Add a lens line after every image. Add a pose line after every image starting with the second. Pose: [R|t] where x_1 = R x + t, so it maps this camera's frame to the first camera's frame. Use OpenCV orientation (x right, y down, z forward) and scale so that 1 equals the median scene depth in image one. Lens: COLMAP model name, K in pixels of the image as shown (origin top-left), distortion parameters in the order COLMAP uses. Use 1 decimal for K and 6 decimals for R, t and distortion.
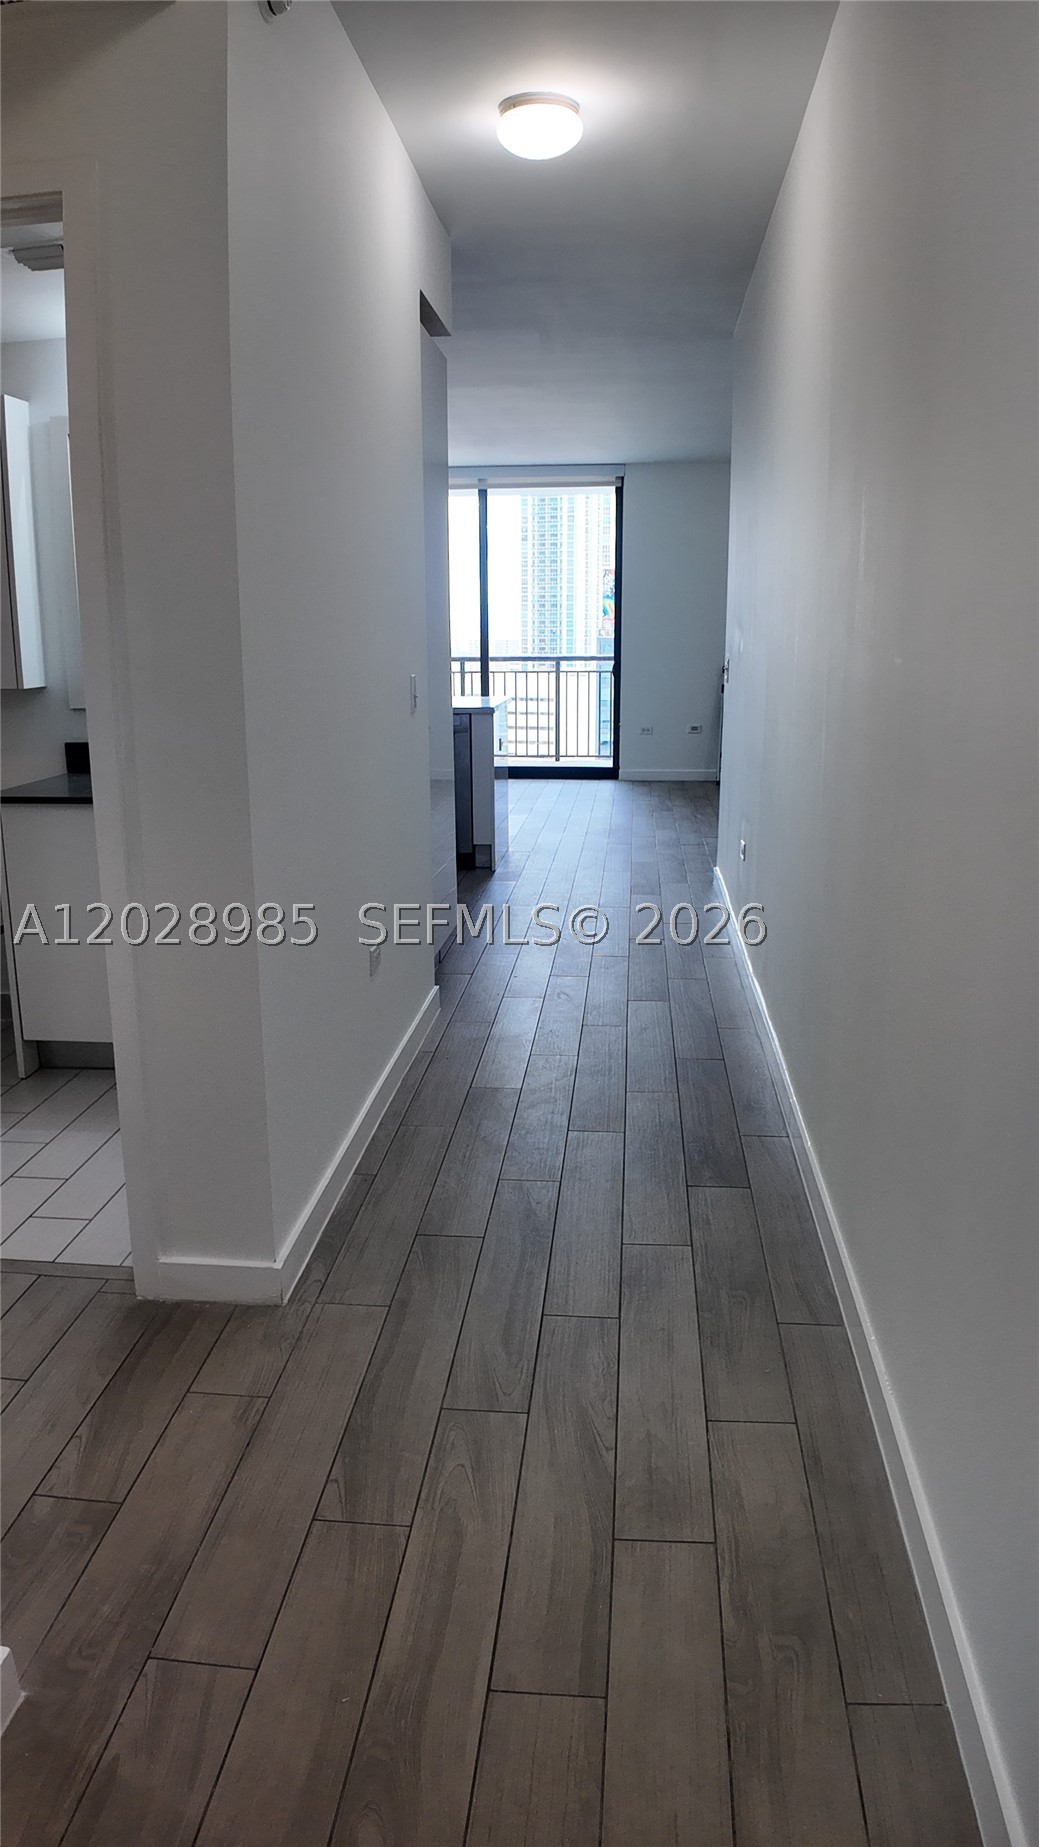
lens RADIAL K [[1341.0, 0, 526.1], [0, 1341.0, 909.5], [0, 0, 1]] dist [0.104197, -0.152548]
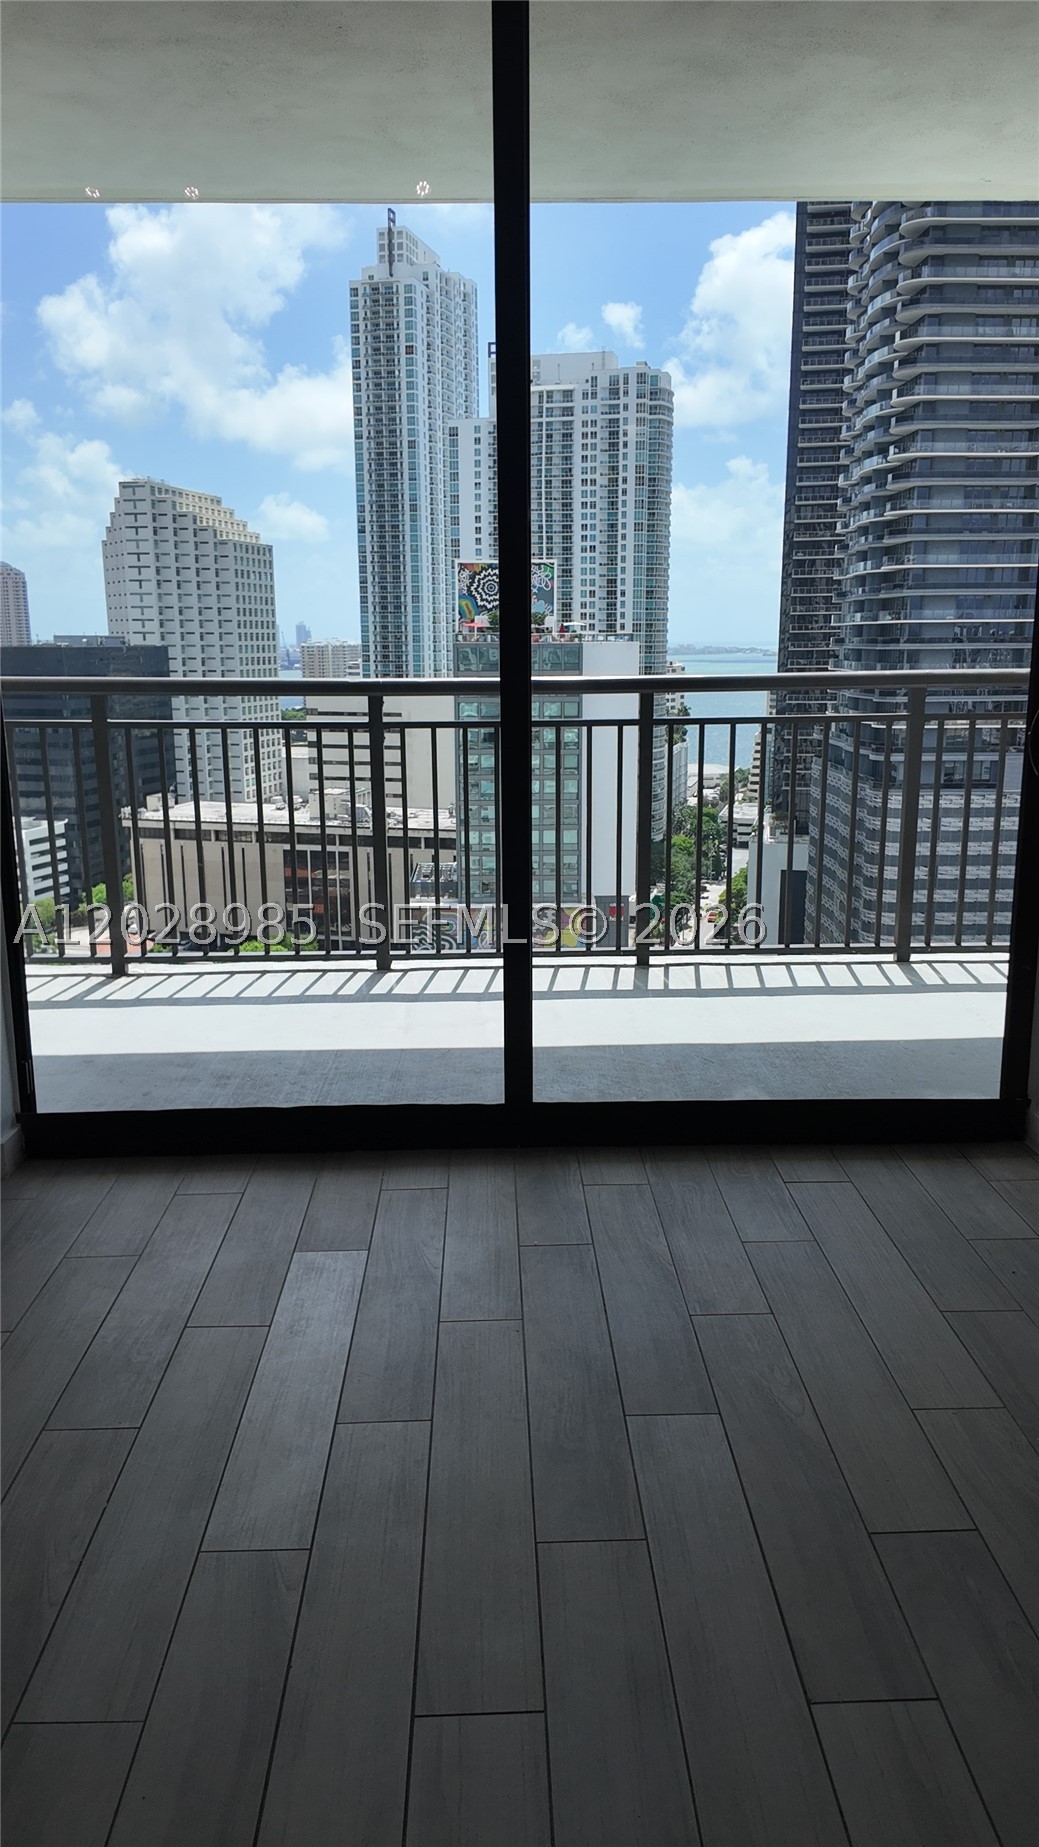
lens RADIAL K [[1341.0, 0, 518.0], [0, 1341.0, 919.4], [0, 0, 1]] dist [0.104197, -0.152548]
pose [[0.994789, -0.023631, 0.099179, 0.006359], [0.023594, 0.999720, 0.001548, -0.024952], [-0.099188, 0.000800, 0.995068, 0.130923]]
